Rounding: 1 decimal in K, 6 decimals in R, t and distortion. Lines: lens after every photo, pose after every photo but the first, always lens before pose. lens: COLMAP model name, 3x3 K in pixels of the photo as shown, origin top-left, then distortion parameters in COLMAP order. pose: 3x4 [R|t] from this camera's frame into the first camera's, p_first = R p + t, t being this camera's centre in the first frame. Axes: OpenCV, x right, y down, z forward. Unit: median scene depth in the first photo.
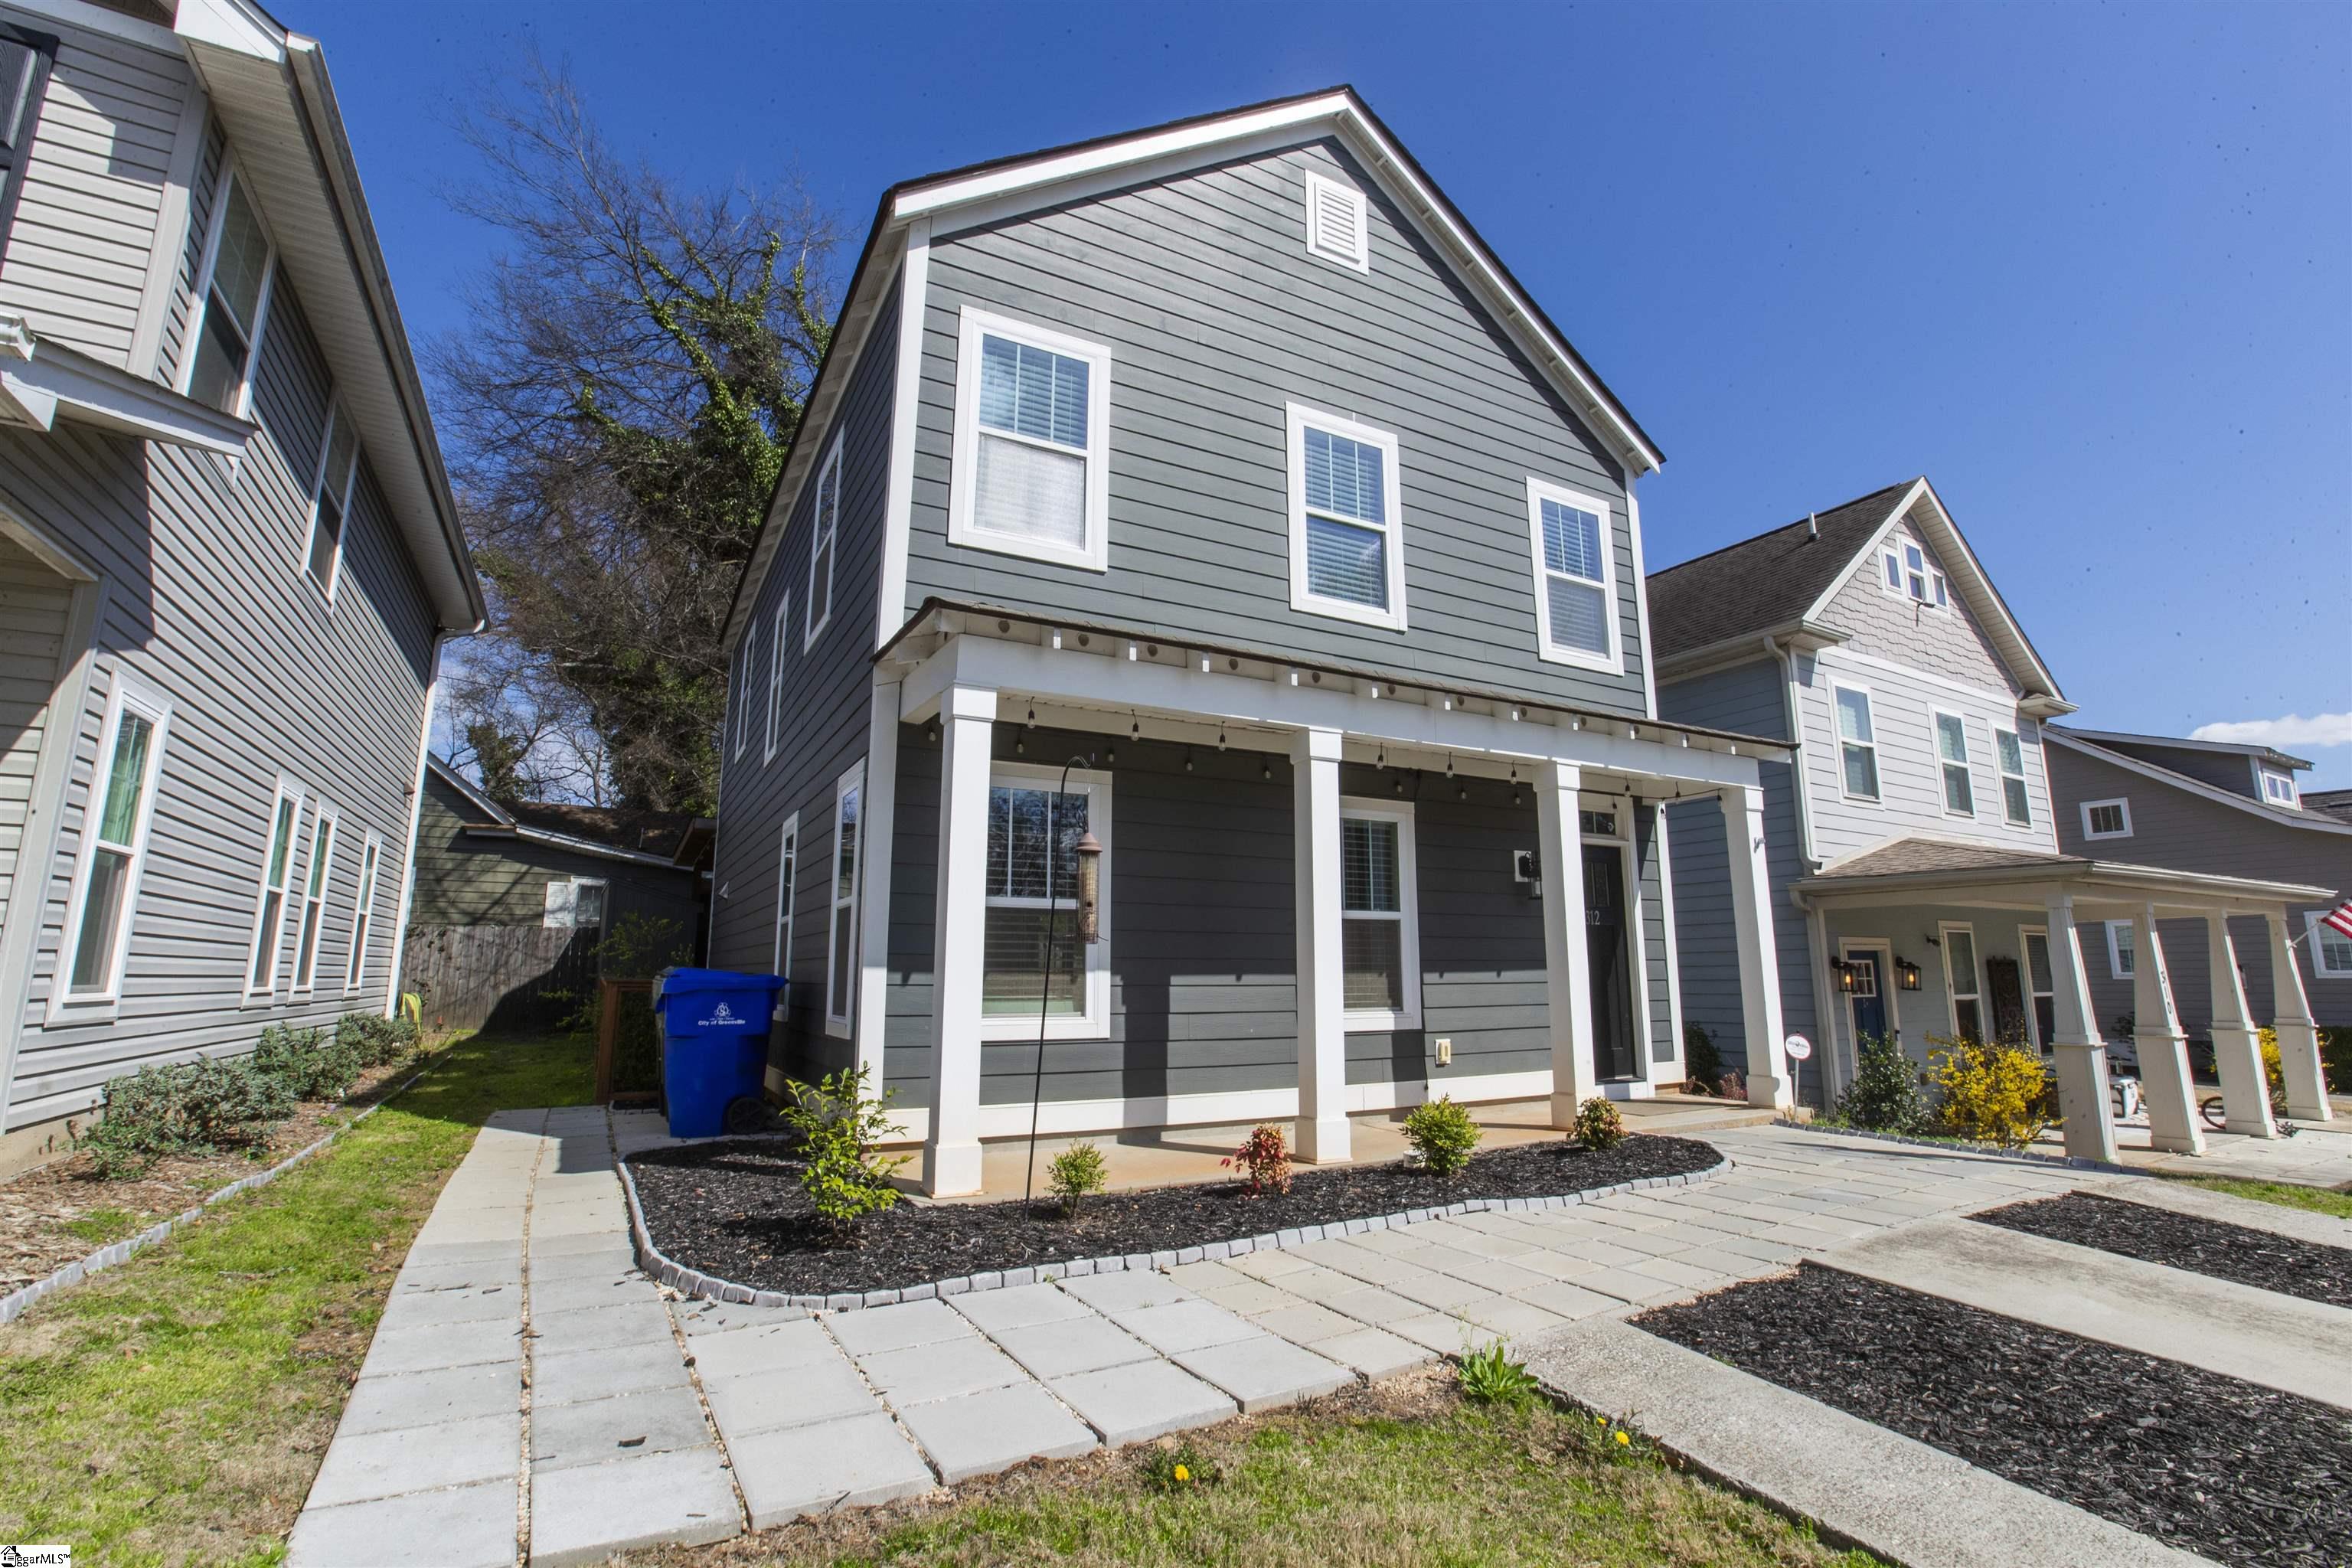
lens RADIAL K [[1076.9, 0, 1178.0], [0, 1076.9, 774.9], [0, 0, 1]] dist [-0.055138, 0.016063]
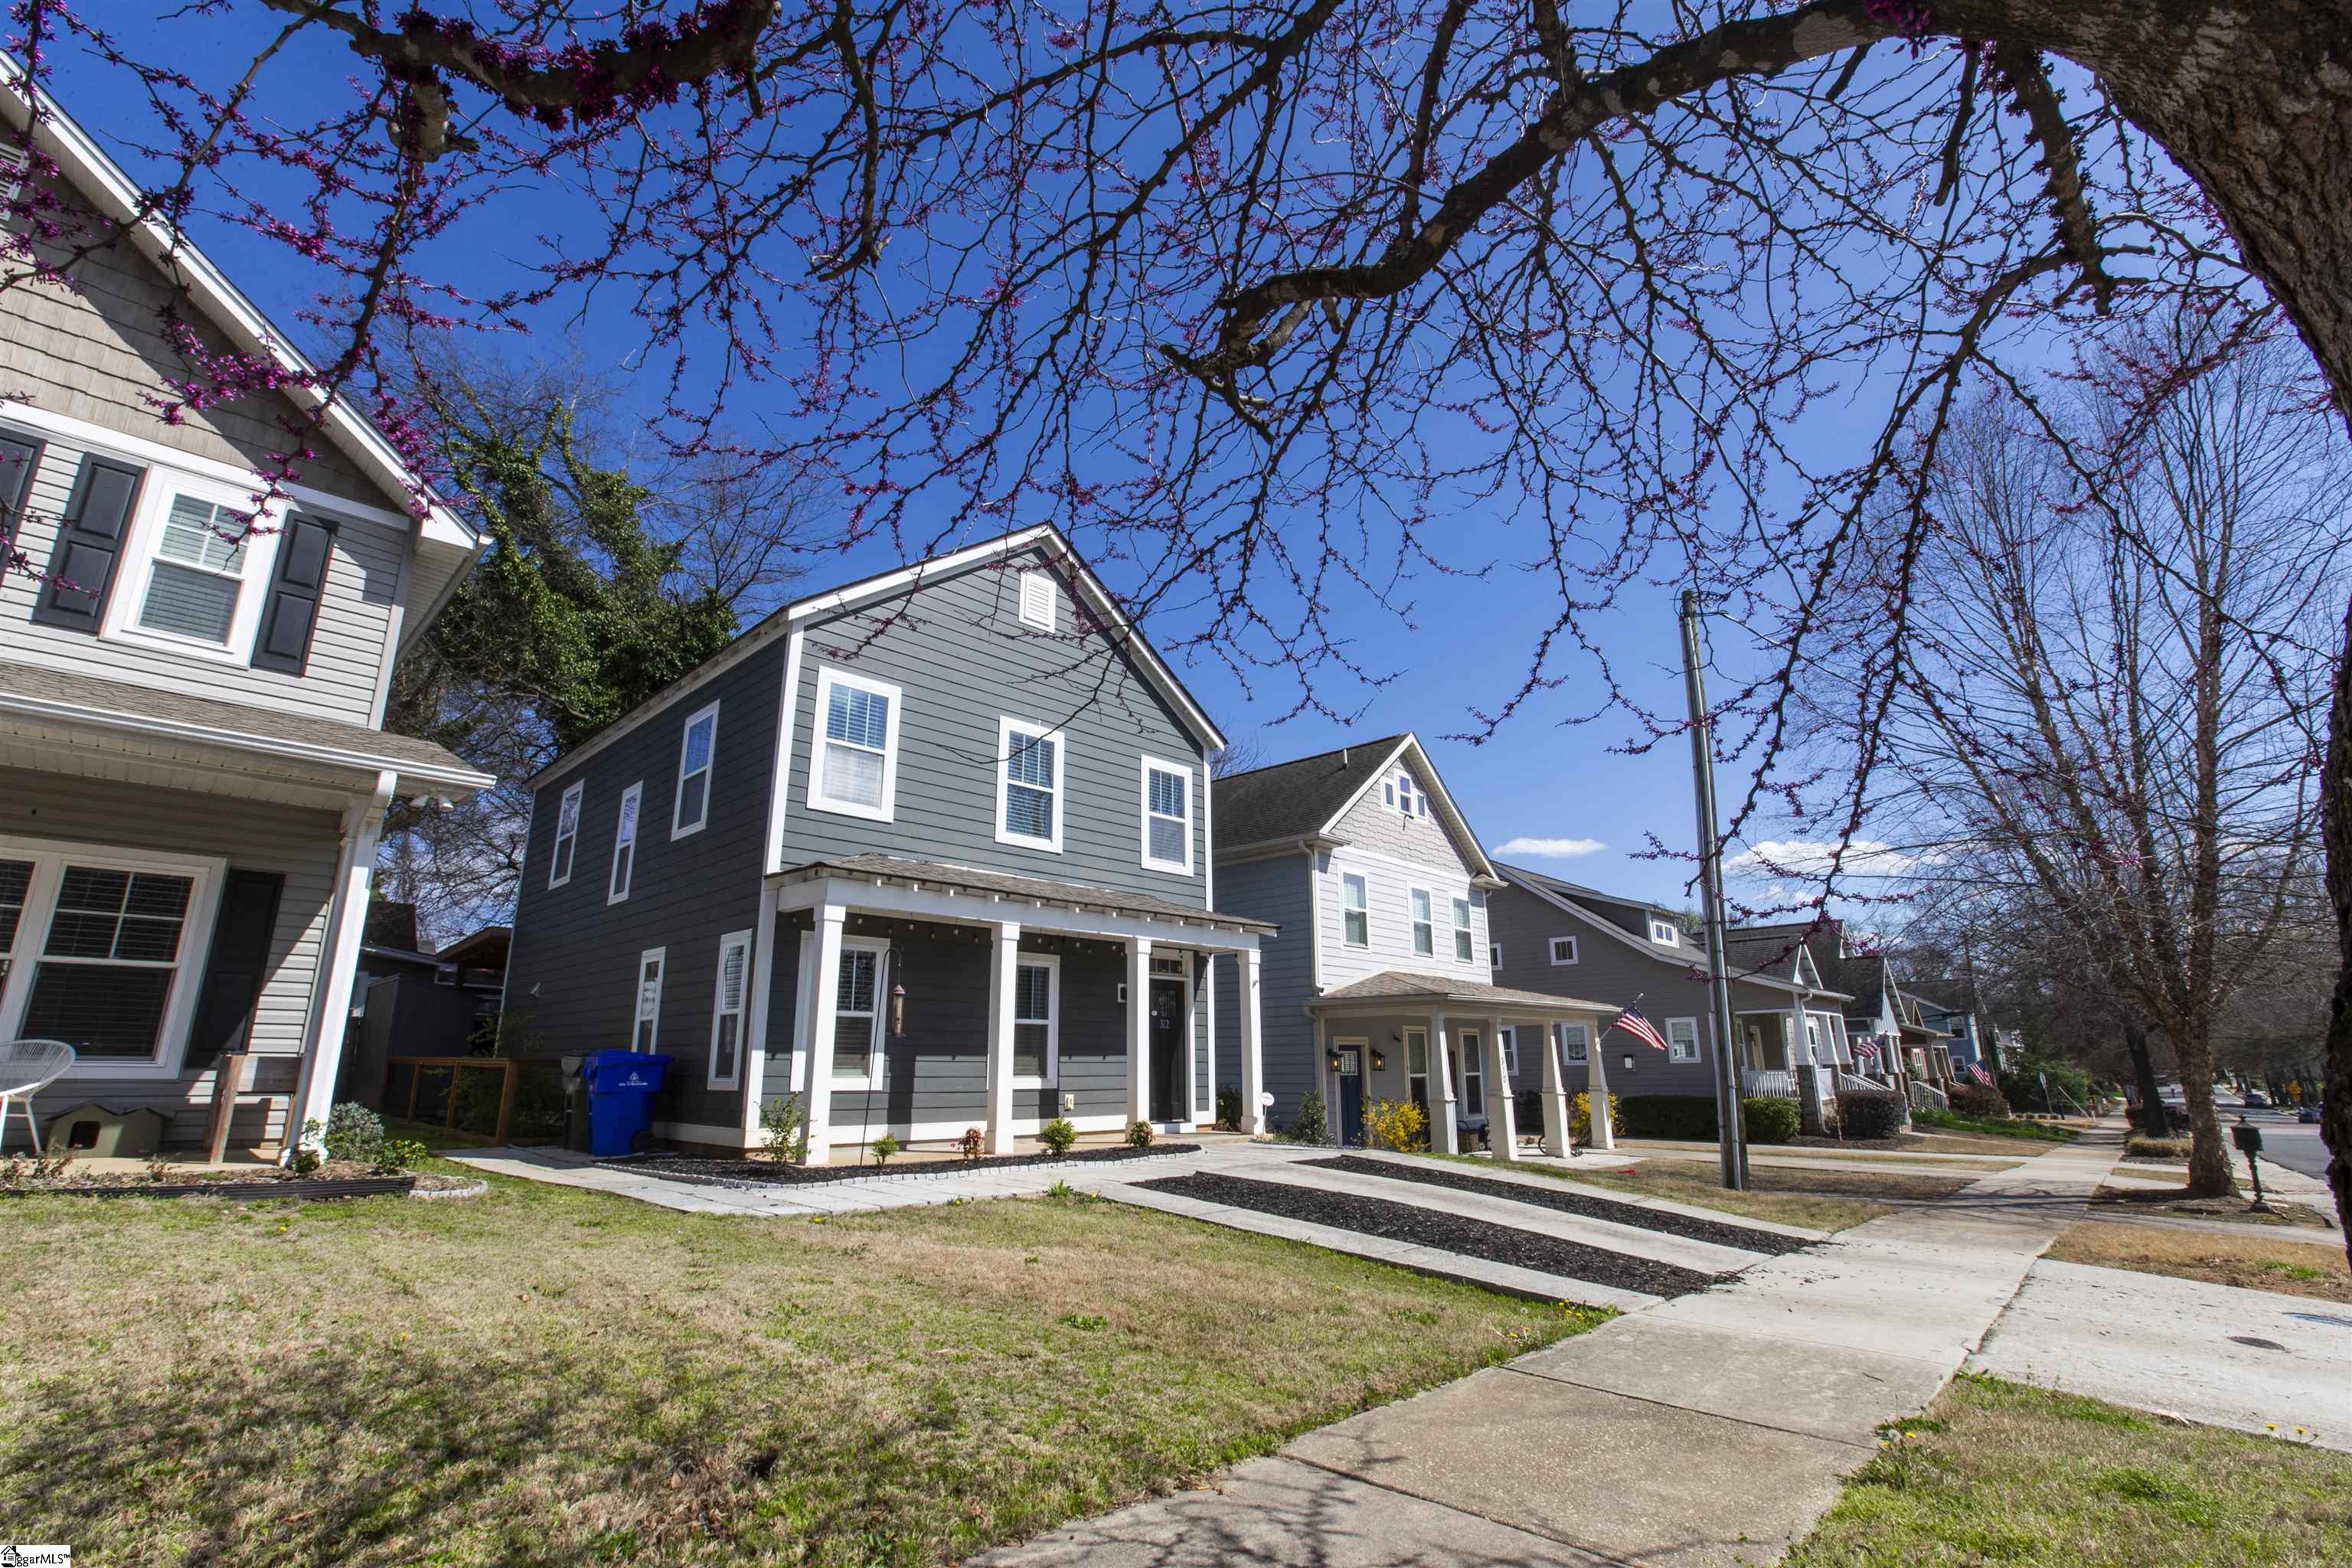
lens RADIAL K [[1076.9, 0, 1173.2], [0, 1076.9, 778.2], [0, 0, 1]] dist [-0.055138, 0.016063]
pose [[0.956910, 0.070619, 0.281667, -0.110822], [-0.048076, 0.995120, -0.086167, -0.115648], [-0.286378, 0.068913, 0.955635, -0.707585]]
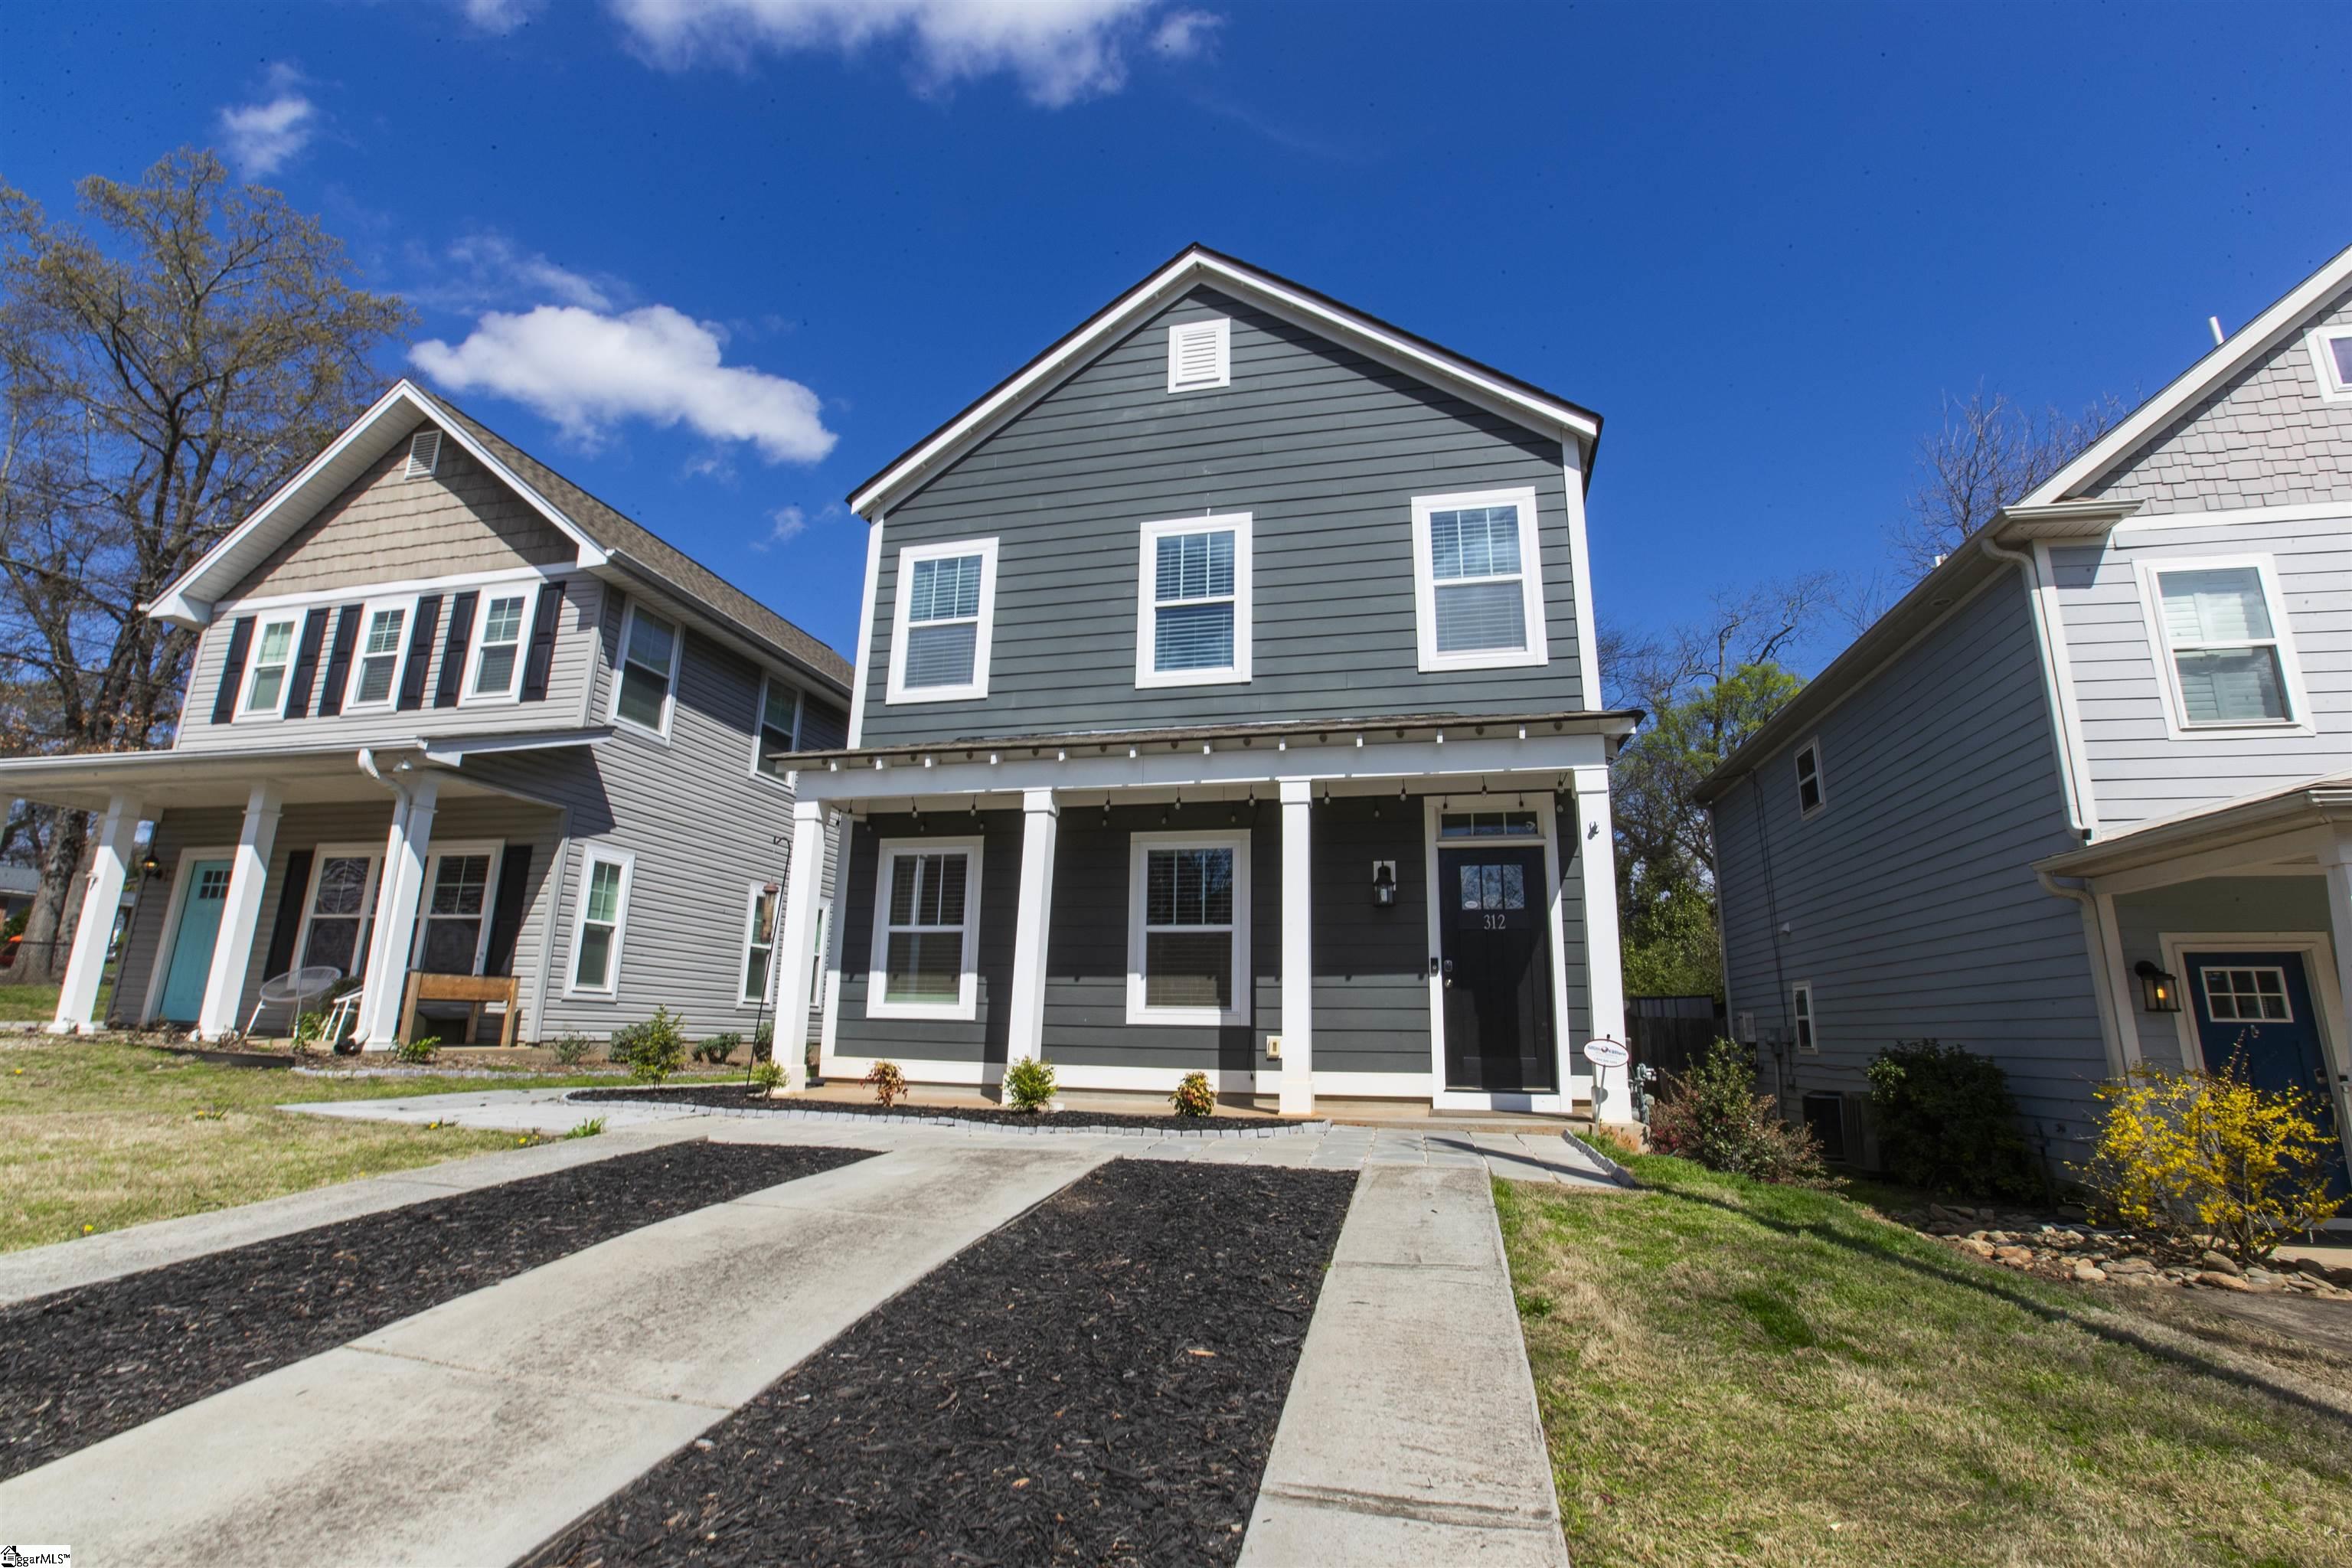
lens RADIAL K [[1076.9, 0, 1171.9], [0, 1076.9, 771.2], [0, 0, 1]] dist [-0.055138, 0.016063]
pose [[0.731149, -0.149746, -0.665580, 0.926134], [0.106780, 0.988707, -0.105146, 0.076387], [0.673809, 0.005806, 0.738883, 0.089812]]
